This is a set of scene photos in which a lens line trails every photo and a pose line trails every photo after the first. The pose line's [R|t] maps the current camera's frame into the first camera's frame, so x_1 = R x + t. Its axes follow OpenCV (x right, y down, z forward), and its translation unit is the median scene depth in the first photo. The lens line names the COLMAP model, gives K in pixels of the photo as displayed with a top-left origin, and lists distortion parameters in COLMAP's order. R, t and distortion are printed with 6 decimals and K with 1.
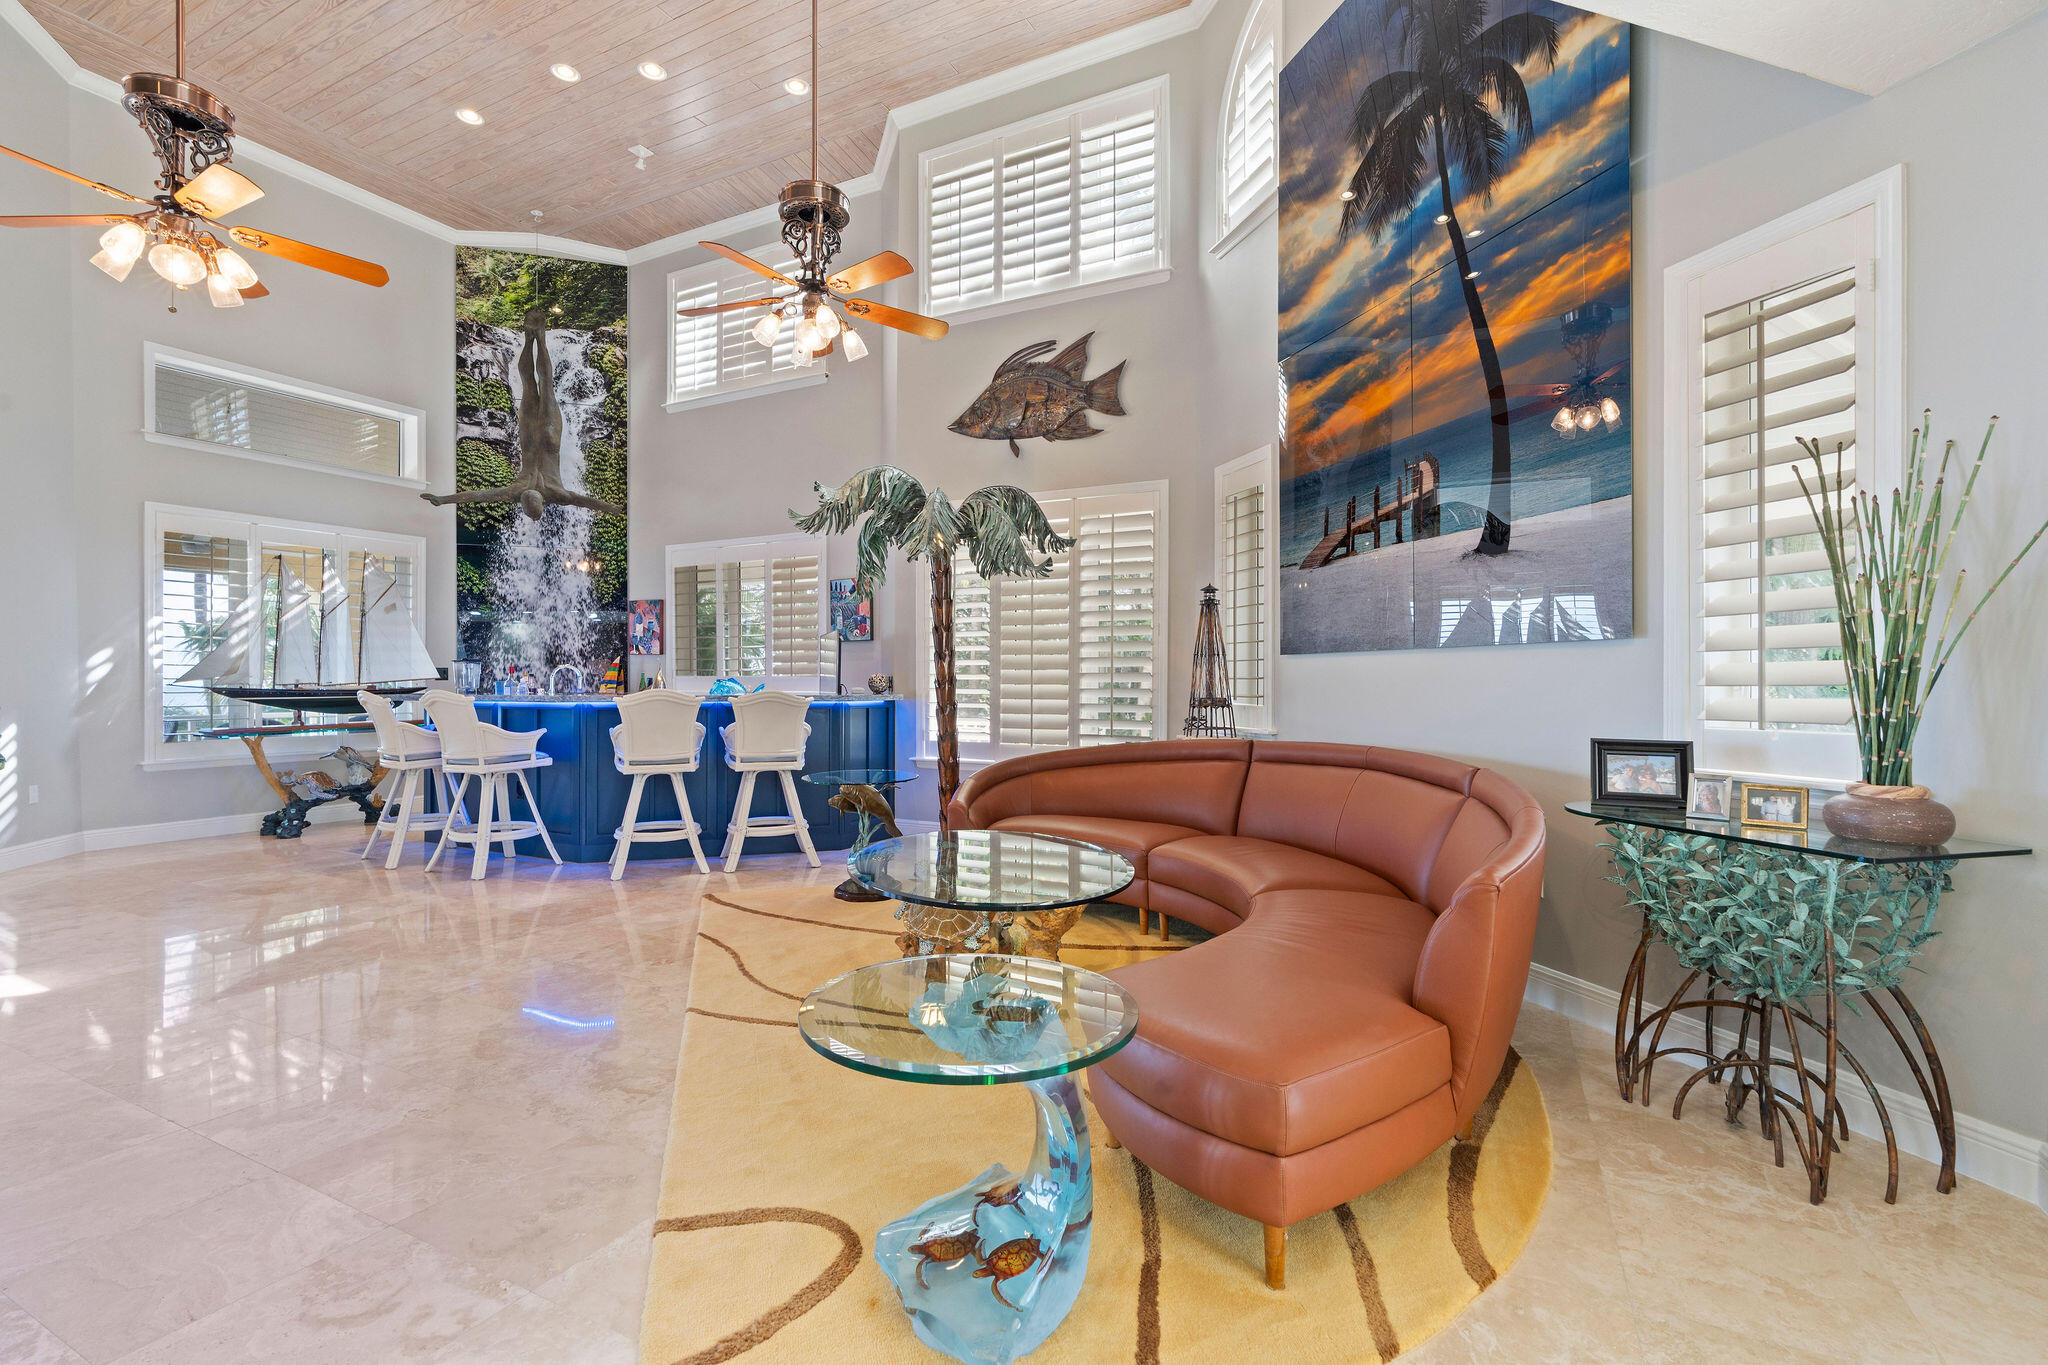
lens RADIAL K [[929.5, 0, 1018.5], [0, 929.5, 683.3], [0, 0, 1]] dist [-0.008459, 0.001759]
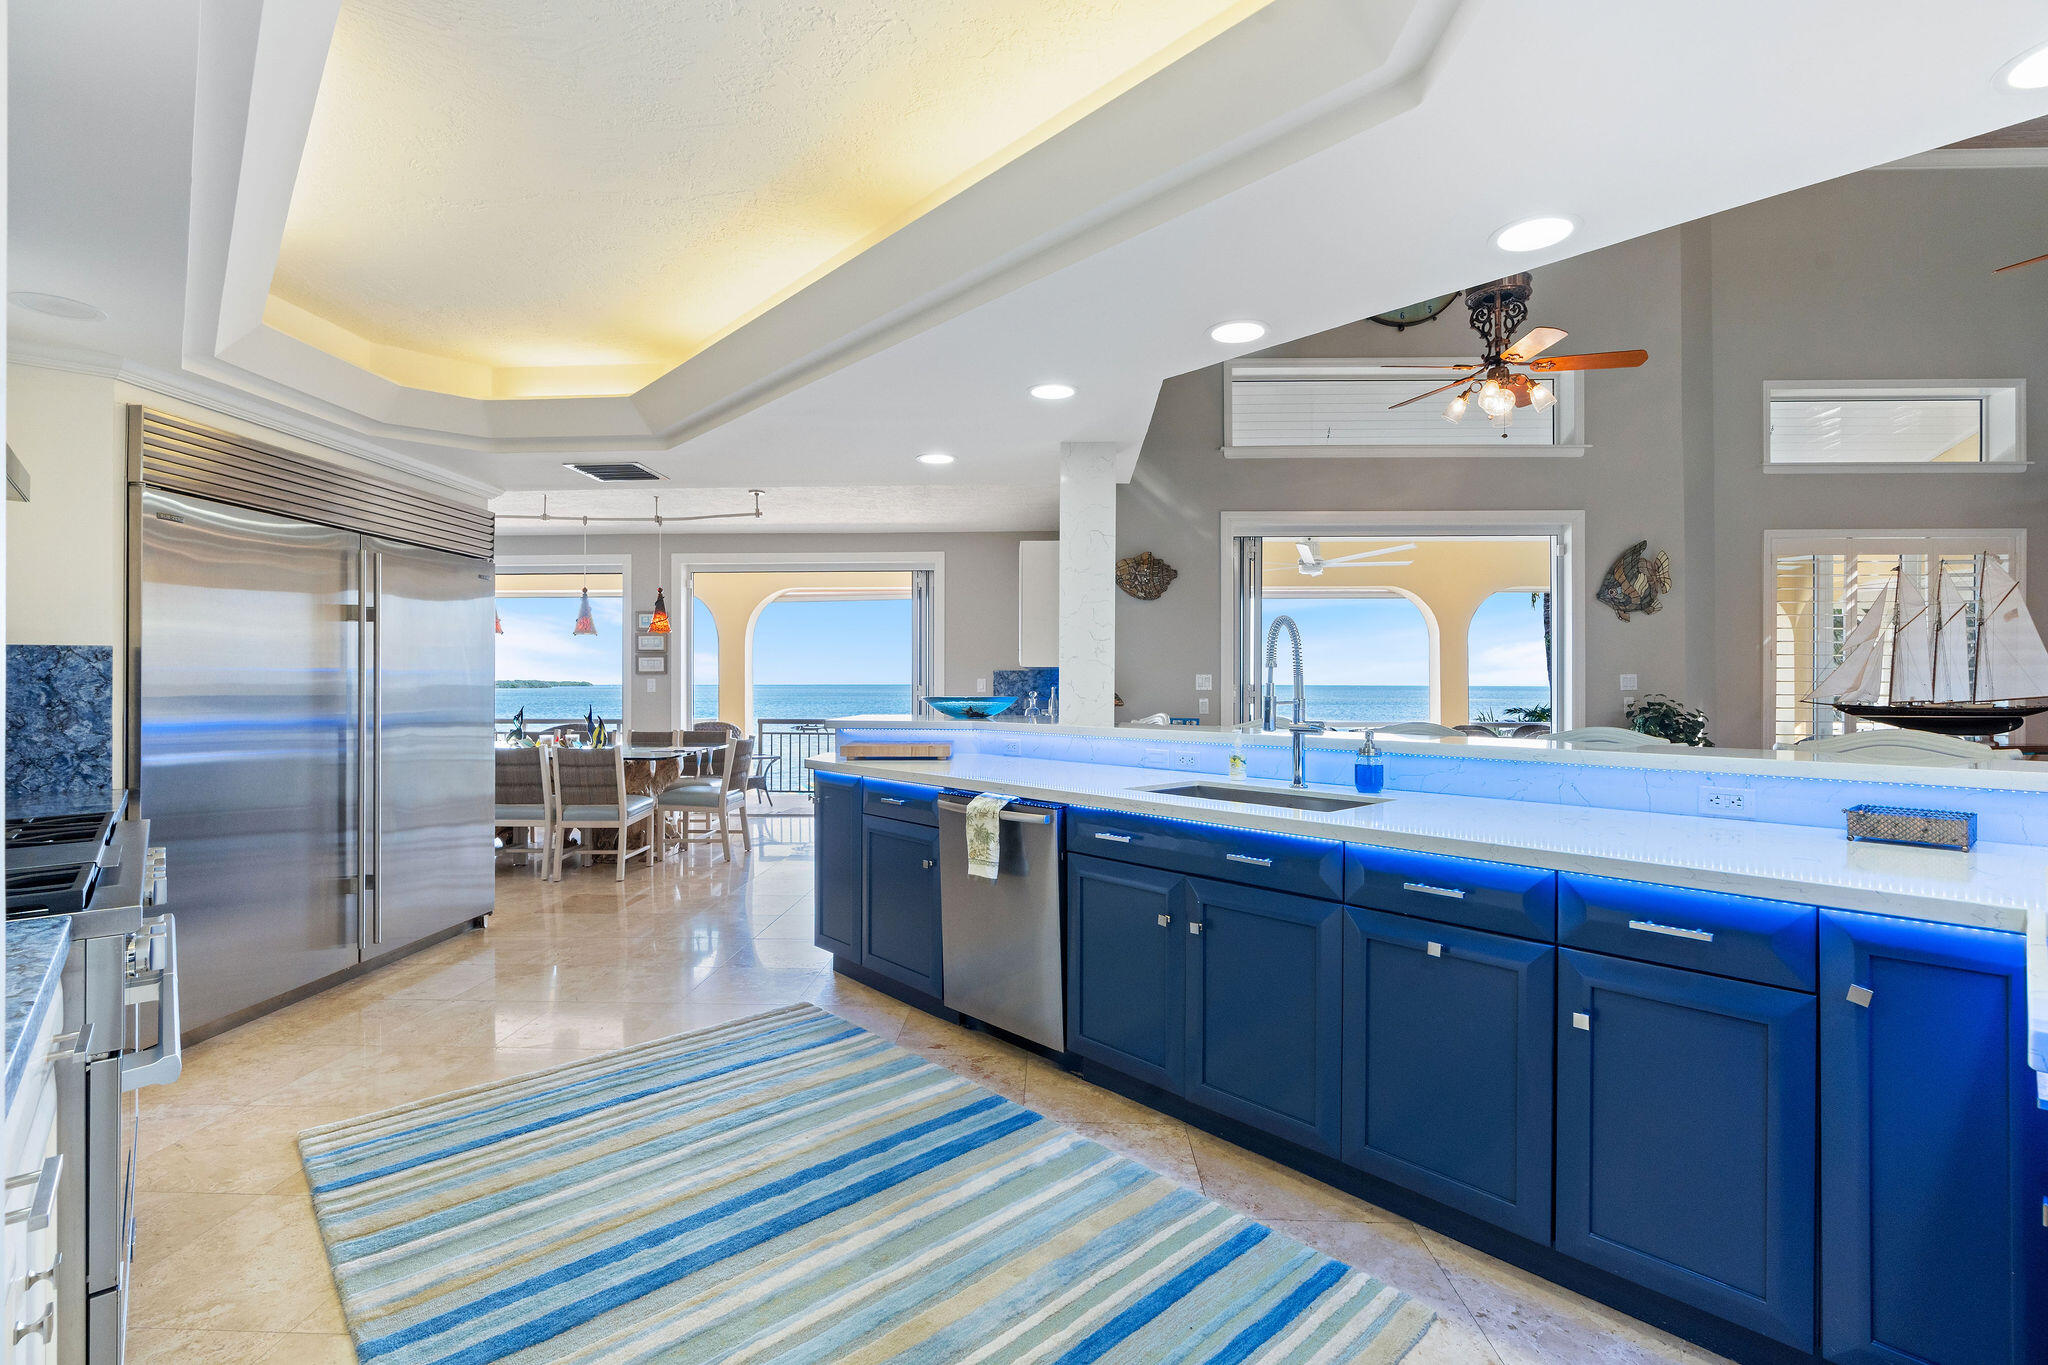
lens RADIAL K [[929.5, 0, 1011.0], [0, 929.5, 710.9], [0, 0, 1]] dist [-0.008459, 0.001759]
pose [[0.430044, 0.022398, -0.902530, -0.456691], [-0.003368, 0.999725, 0.023205, -0.012120], [0.902801, -0.006939, 0.430002, -0.337990]]
